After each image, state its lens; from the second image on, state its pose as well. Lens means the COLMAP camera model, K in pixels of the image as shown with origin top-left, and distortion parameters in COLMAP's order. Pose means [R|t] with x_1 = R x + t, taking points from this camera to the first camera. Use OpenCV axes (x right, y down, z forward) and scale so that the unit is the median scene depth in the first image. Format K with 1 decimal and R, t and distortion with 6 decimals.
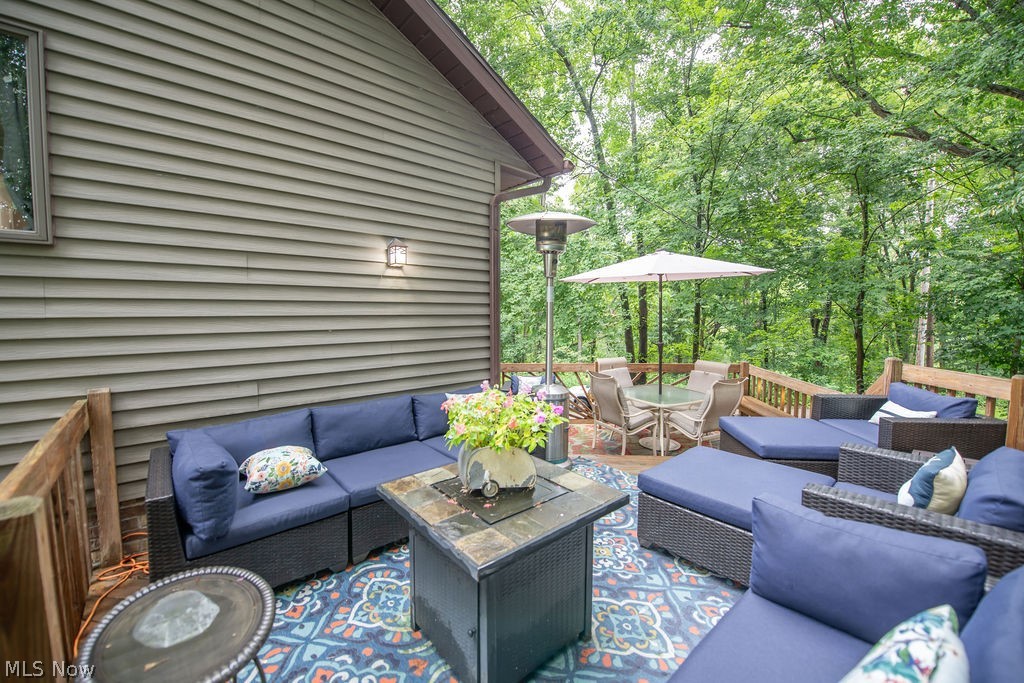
lens RADIAL K [[405.8, 0, 513.1], [0, 405.8, 339.9], [0, 0, 1]] dist [-0.016233, -0.002437]
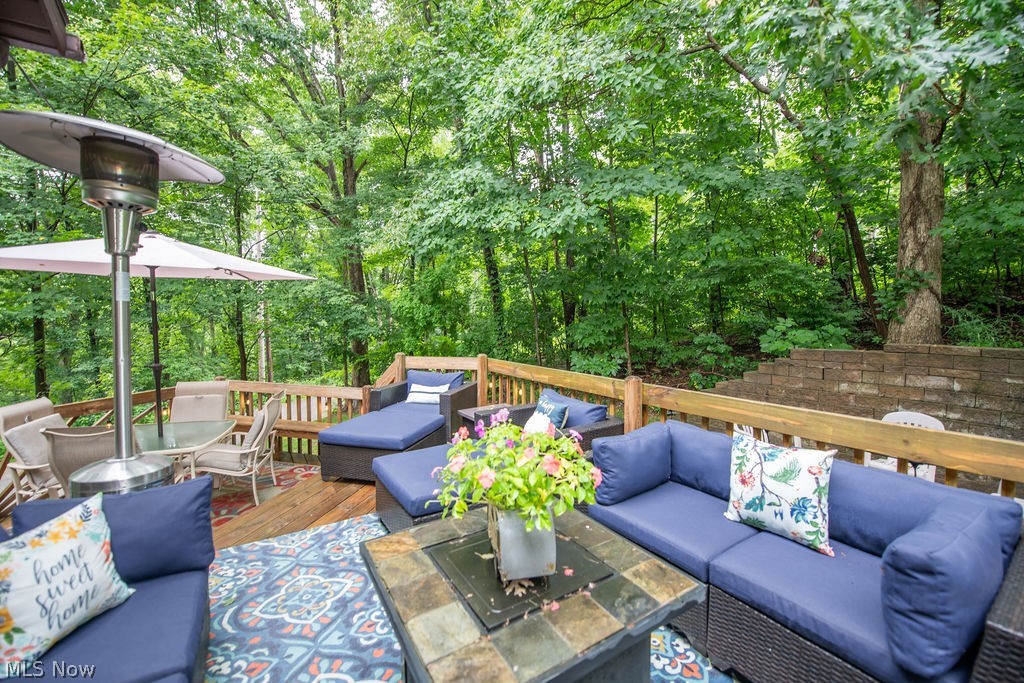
lens RADIAL K [[405.8, 0, 516.0], [0, 405.8, 340.6], [0, 0, 1]] dist [-0.016233, -0.002437]
pose [[0.135476, -0.047695, 0.989632, -0.364479], [0.068921, 0.996875, 0.038609, -0.026886], [-0.988381, 0.062976, 0.138340, 0.438655]]
